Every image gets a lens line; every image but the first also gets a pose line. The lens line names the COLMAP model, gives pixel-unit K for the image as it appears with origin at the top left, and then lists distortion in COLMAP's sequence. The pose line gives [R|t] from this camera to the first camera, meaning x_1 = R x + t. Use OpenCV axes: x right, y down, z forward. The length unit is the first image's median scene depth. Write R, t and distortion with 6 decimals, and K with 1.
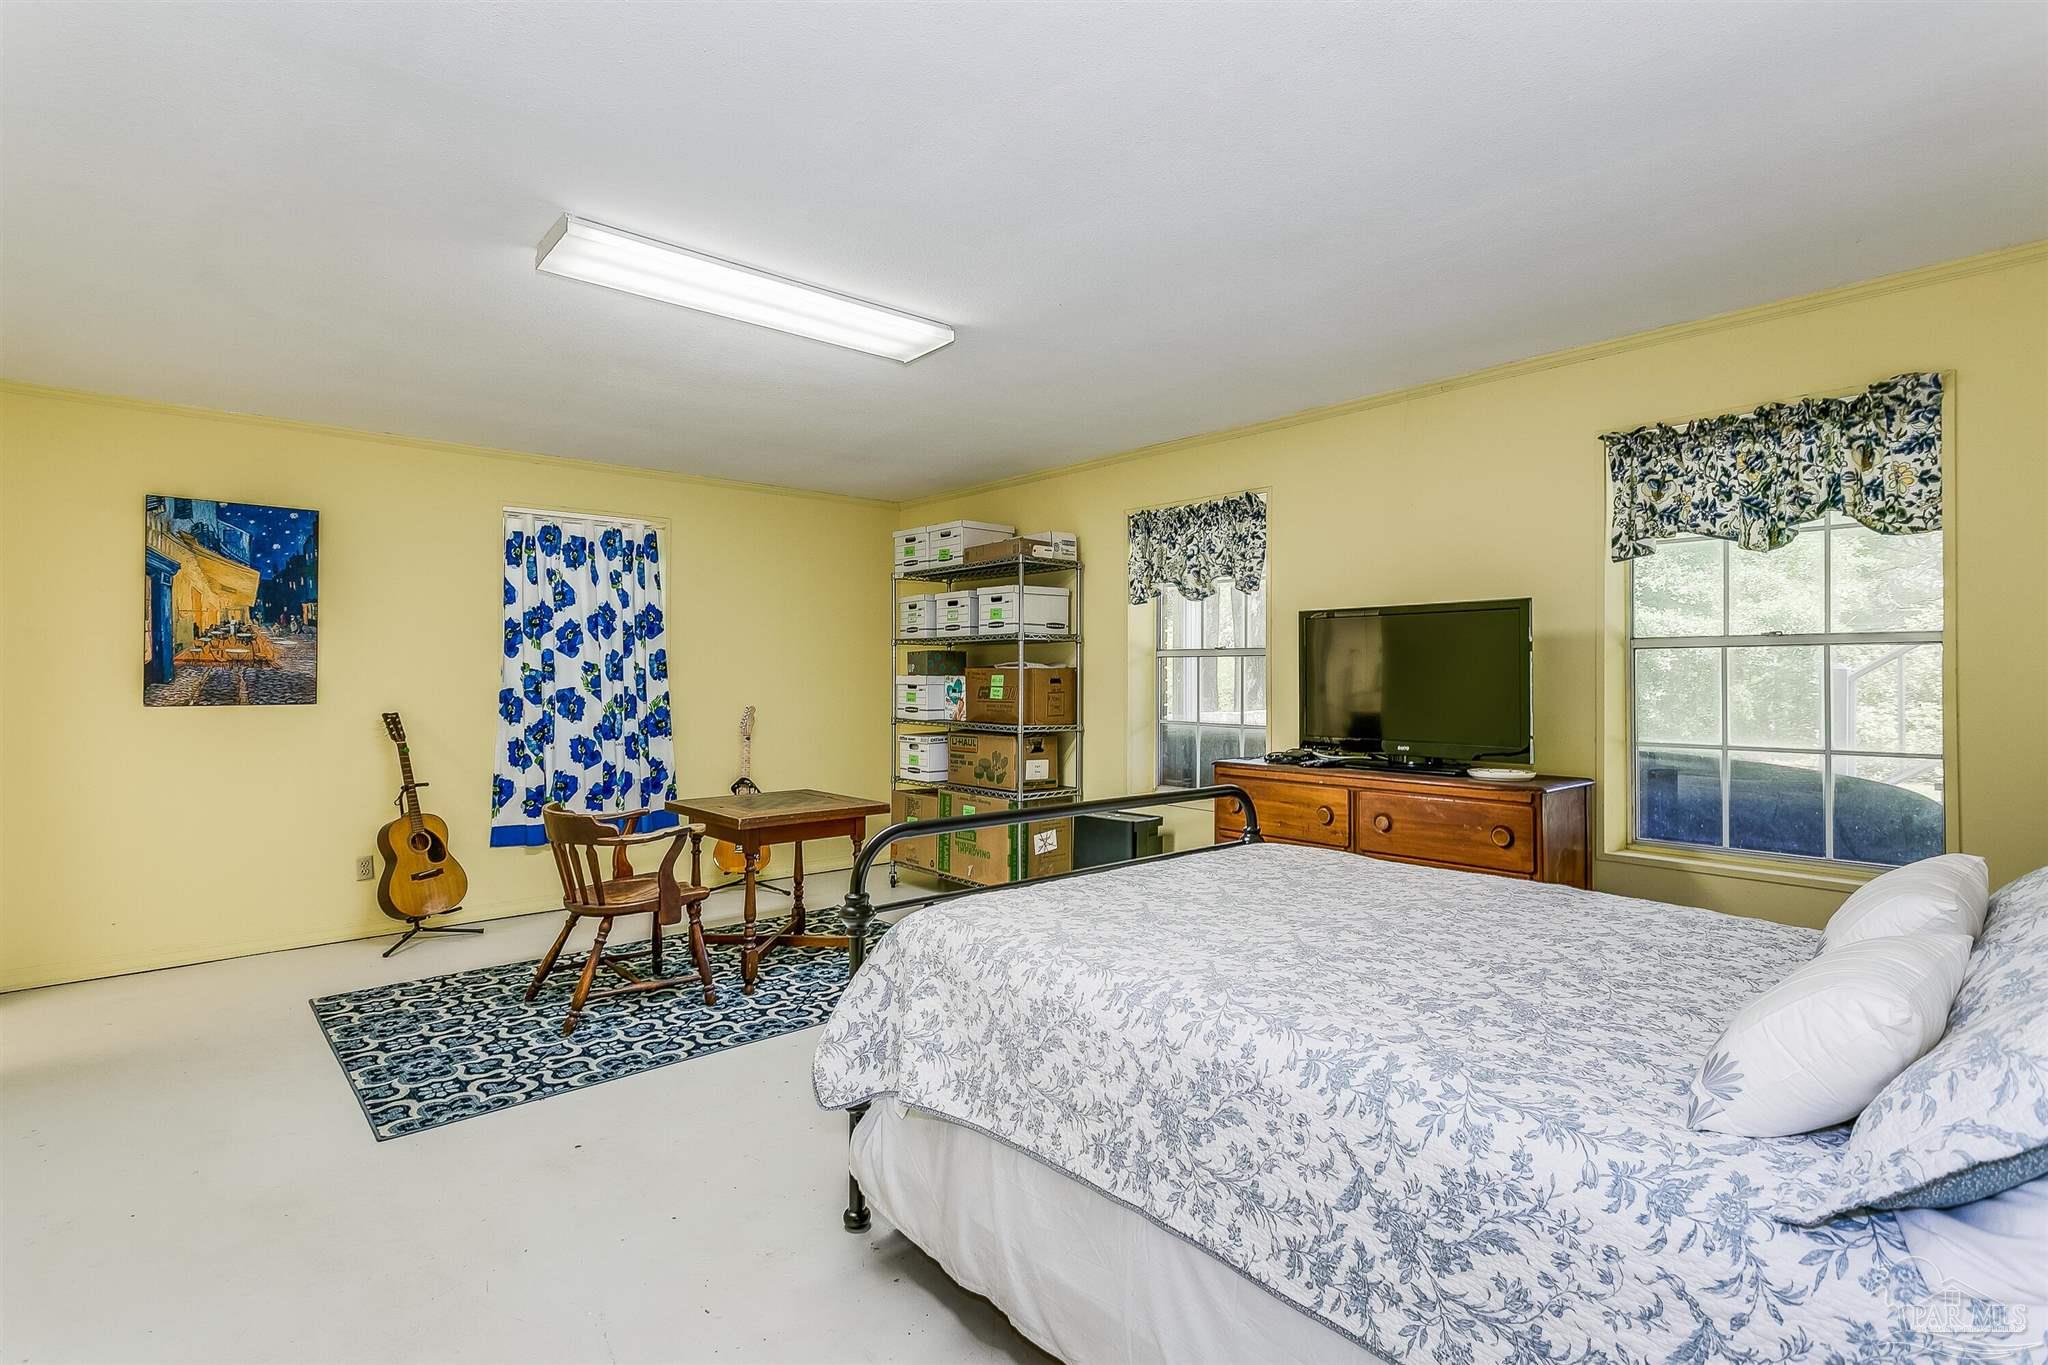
lens RADIAL K [[1001.9, 0, 1017.5], [0, 1001.9, 663.5], [0, 0, 1]] dist [0.001106, 0.000254]
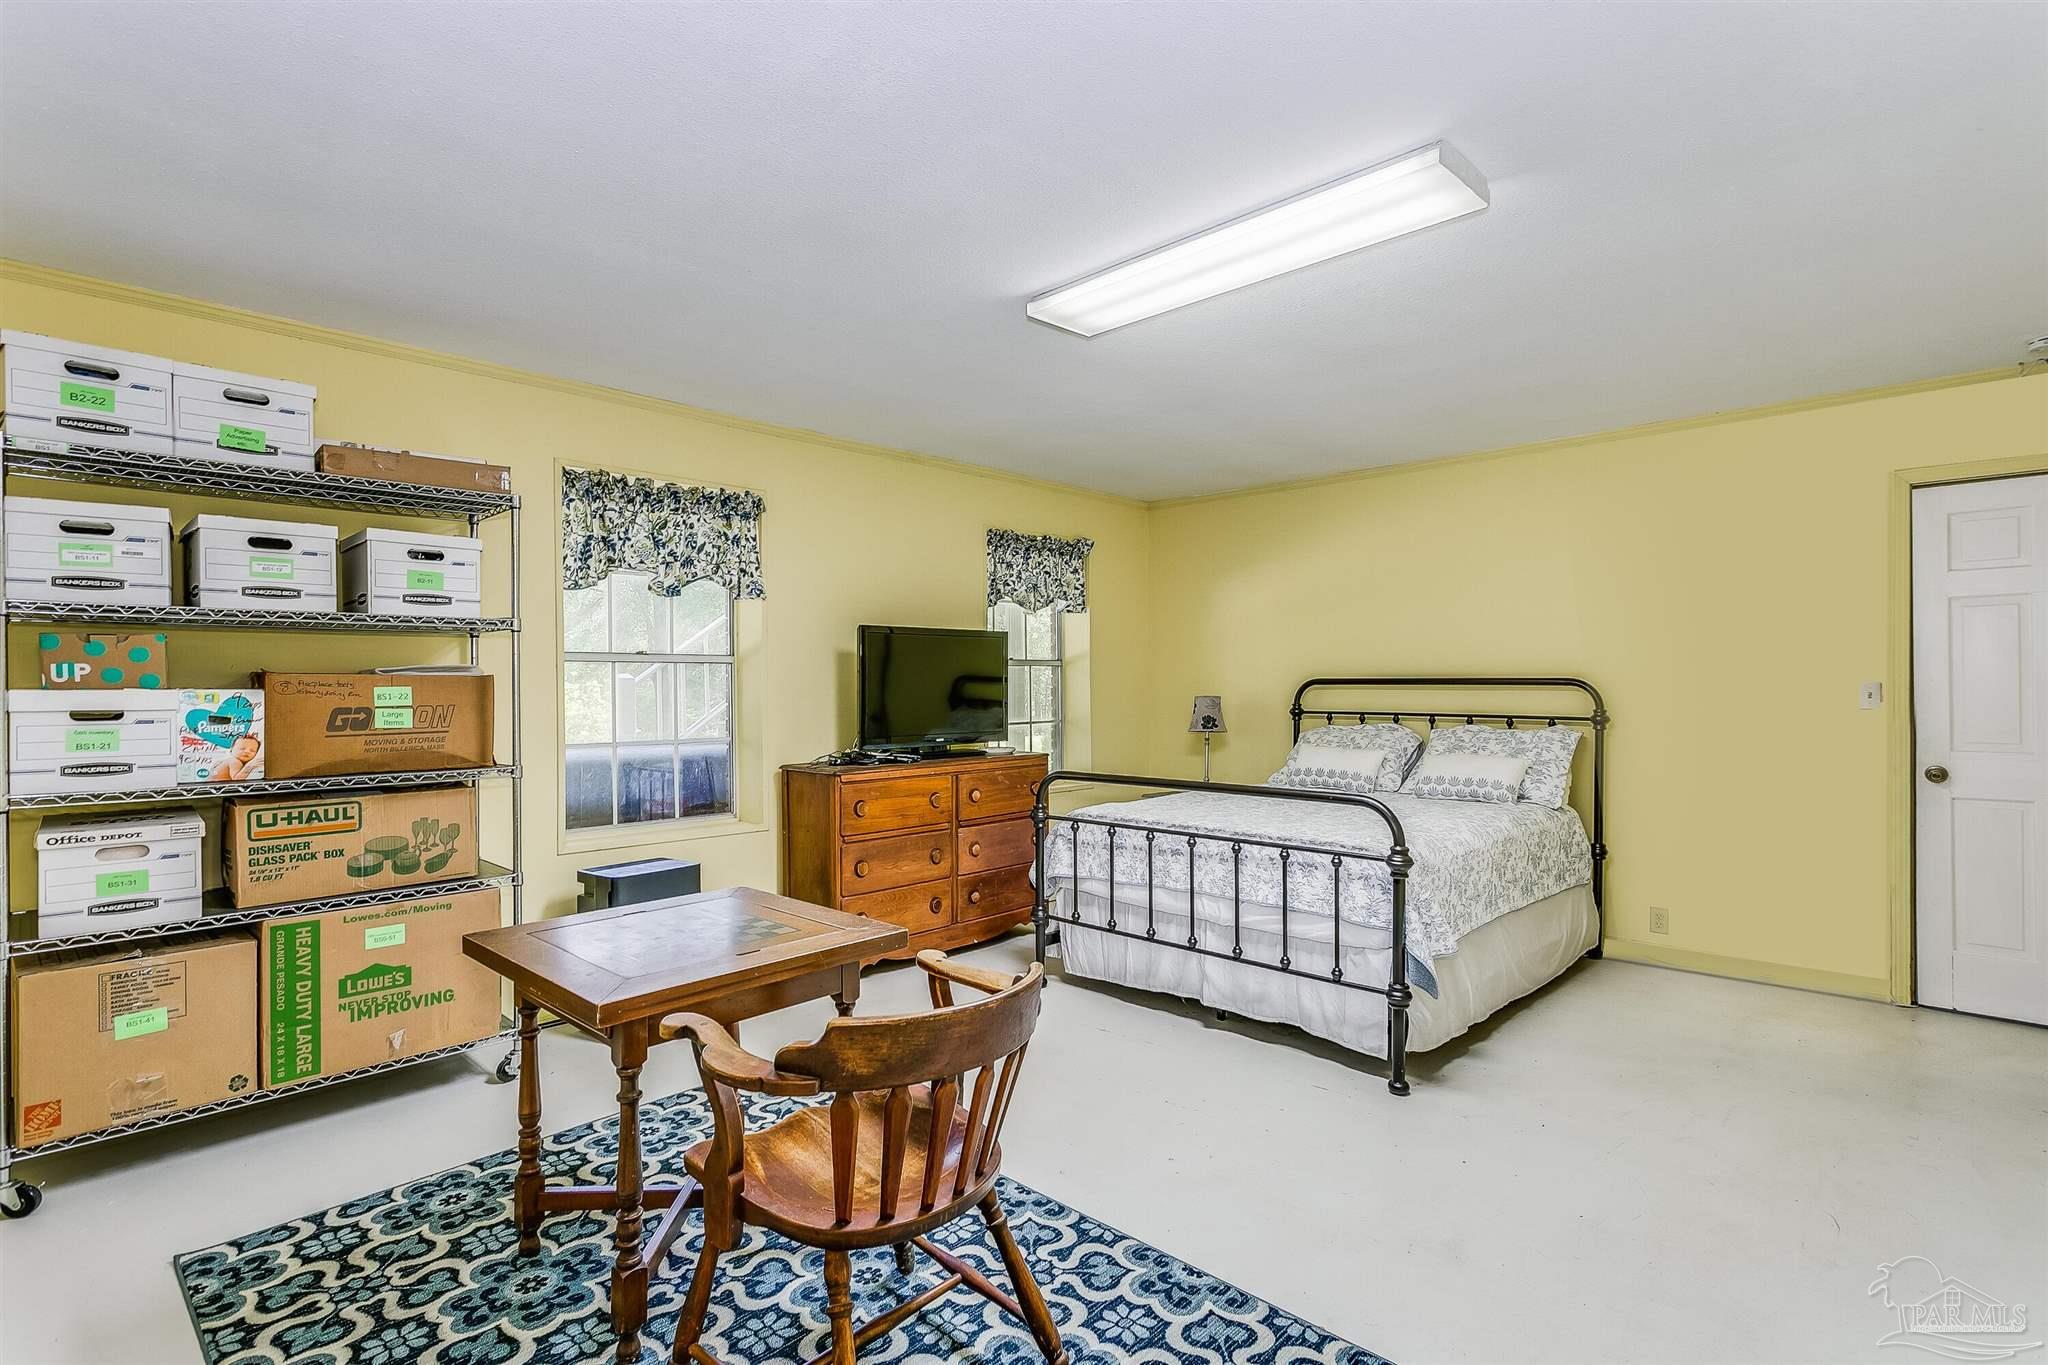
lens RADIAL K [[975.9, 0, 1024.0], [0, 975.9, 682.5], [0, 0, 1]] dist [0.000869, 0.000661]
pose [[-0.094941, -0.003624, 0.995476, -0.618722], [-0.005766, 0.999979, 0.003091, 0.005601], [-0.995466, -0.005446, -0.094960, 0.712952]]
